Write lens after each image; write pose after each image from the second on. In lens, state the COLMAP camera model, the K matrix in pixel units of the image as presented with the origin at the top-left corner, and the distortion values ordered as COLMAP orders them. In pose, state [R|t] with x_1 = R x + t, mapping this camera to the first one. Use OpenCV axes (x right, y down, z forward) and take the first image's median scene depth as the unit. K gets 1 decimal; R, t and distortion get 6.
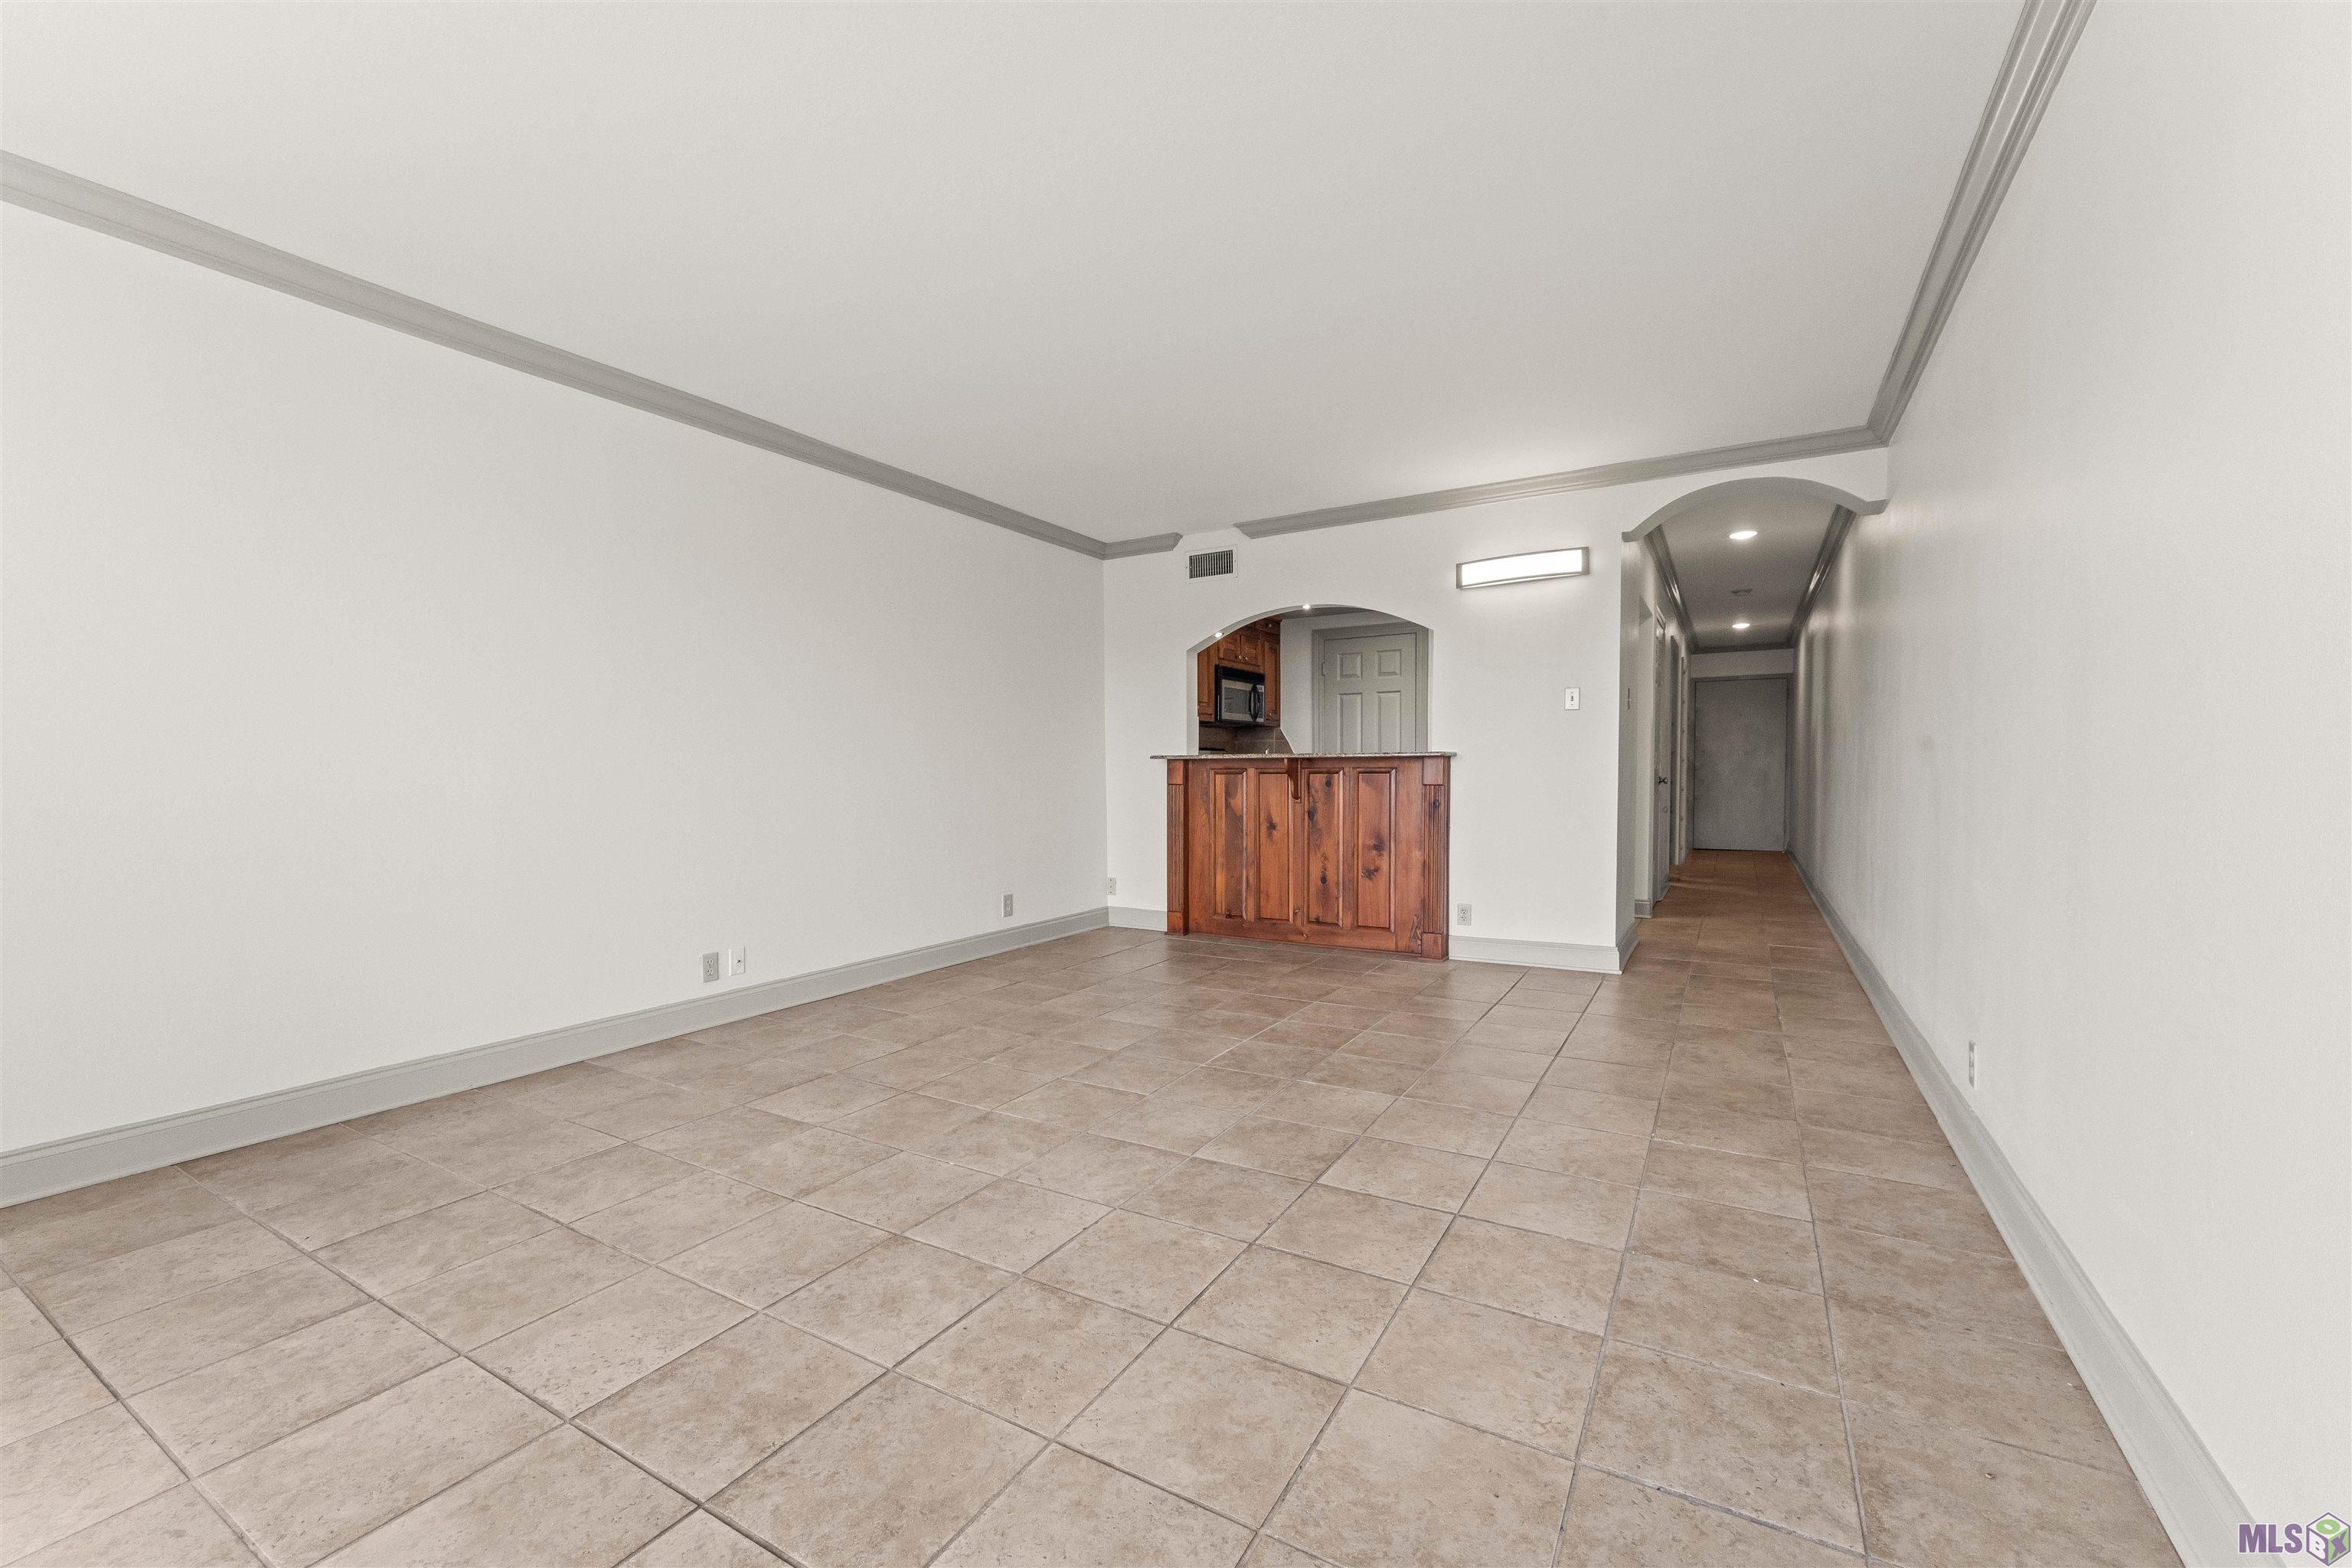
lens RADIAL K [[975.2, 0, 1170.8], [0, 975.2, 785.0], [0, 0, 1]] dist [-0.001277, -0.000049]
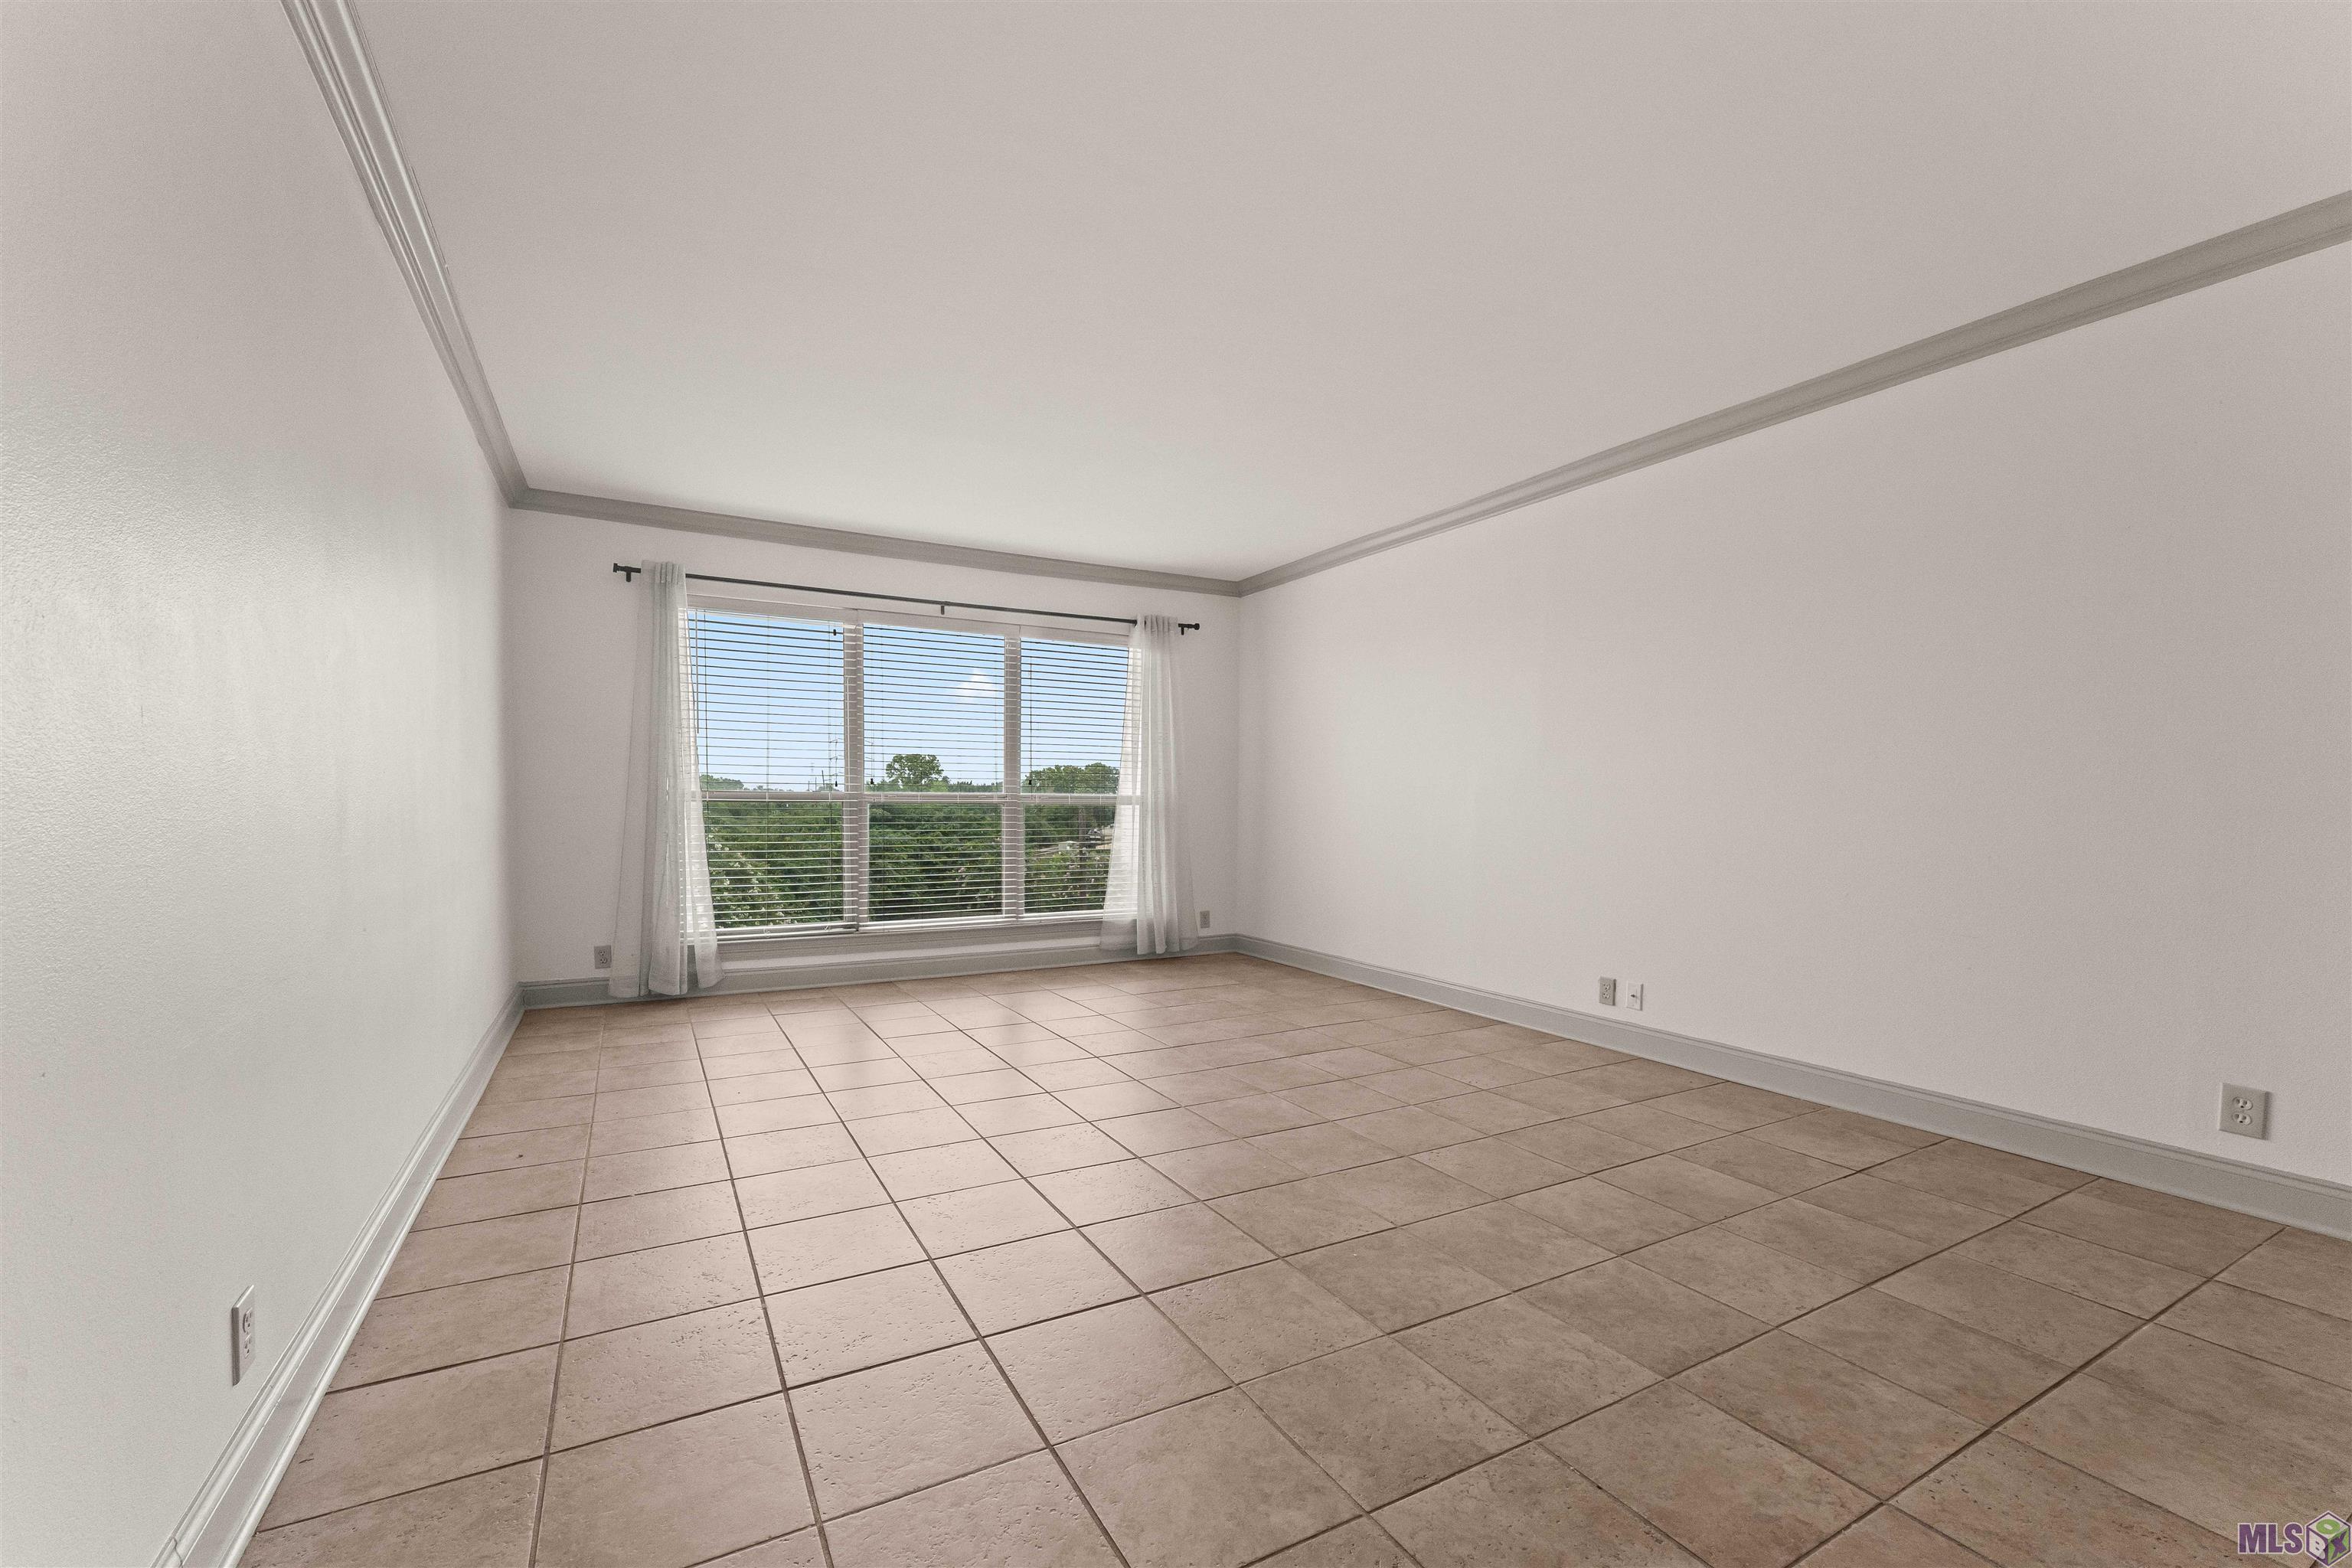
lens RADIAL K [[975.2, 0, 1170.8], [0, 975.2, 785.0], [0, 0, 1]] dist [-0.001277, -0.000049]
pose [[-0.516532, -0.010518, -0.856203, 0.761277], [-0.017588, 0.999844, -0.001673, -0.028679], [0.856087, 0.014195, -0.516636, 1.285638]]
